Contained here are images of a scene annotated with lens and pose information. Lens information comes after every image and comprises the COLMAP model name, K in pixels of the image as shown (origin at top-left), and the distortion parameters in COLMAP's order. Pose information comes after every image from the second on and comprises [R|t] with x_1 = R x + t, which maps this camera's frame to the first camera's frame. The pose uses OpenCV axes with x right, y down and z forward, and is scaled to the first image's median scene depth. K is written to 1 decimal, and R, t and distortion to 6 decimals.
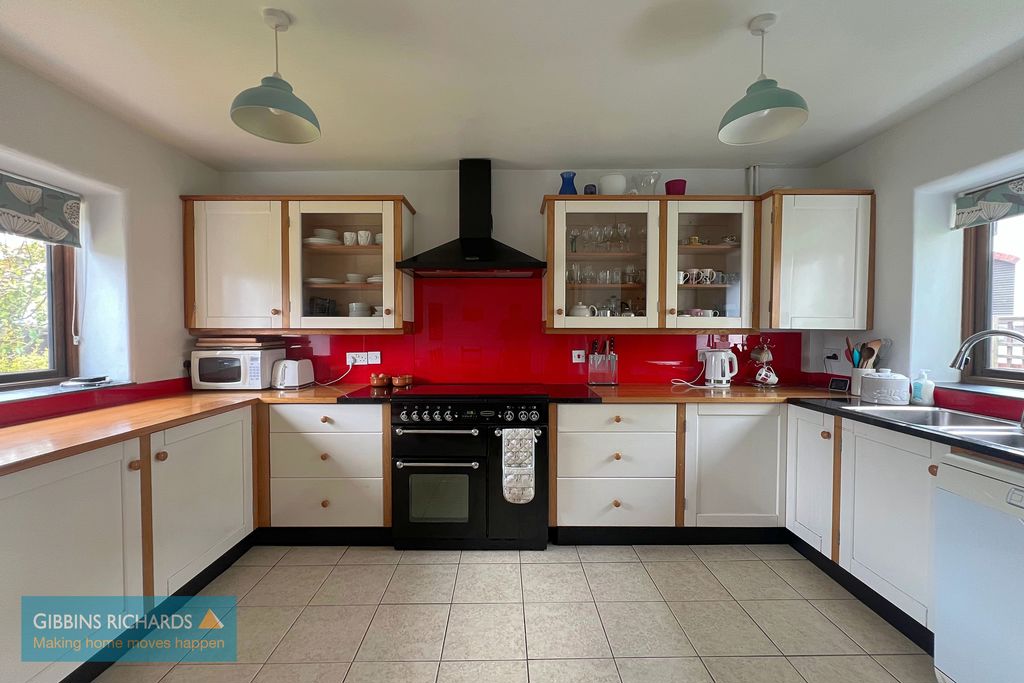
lens RADIAL K [[415.0, 0, 510.8], [0, 415.0, 339.9], [0, 0, 1]] dist [0.000019, -0.000246]
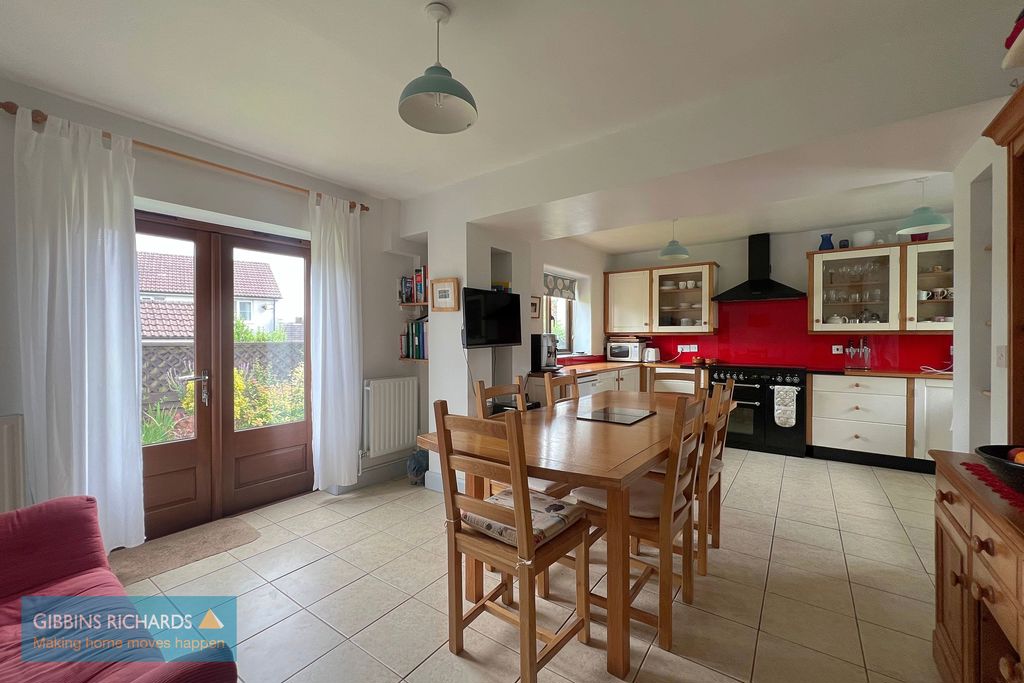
lens RADIAL K [[415.0, 0, 508.0], [0, 415.0, 341.4], [0, 0, 1]] dist [0.000019, -0.000246]
pose [[0.805079, 0.006116, -0.593137, 0.105780], [-0.013513, 0.999876, -0.008031, 0.043713], [0.593014, 0.014481, 0.805062, -1.064969]]
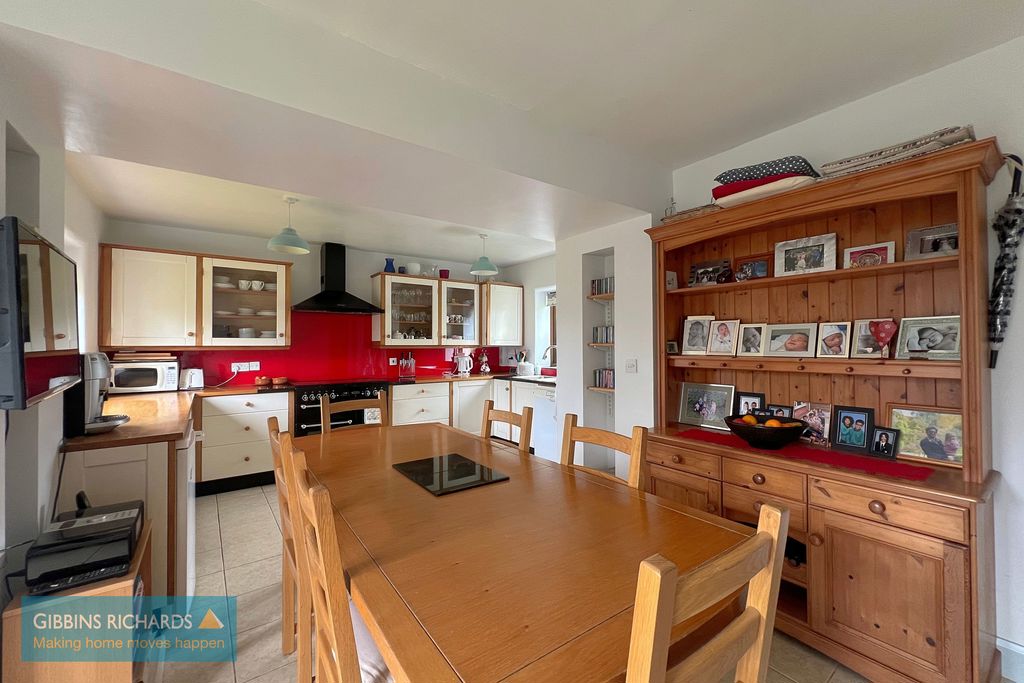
lens RADIAL K [[415.0, 0, 511.5], [0, 415.0, 342.4], [0, 0, 1]] dist [0.000019, -0.000246]
pose [[0.806137, 0.001409, 0.591727, -0.520974], [0.017592, 0.999498, -0.026346, 0.016264], [-0.591468, 0.031649, 0.805707, -0.776338]]
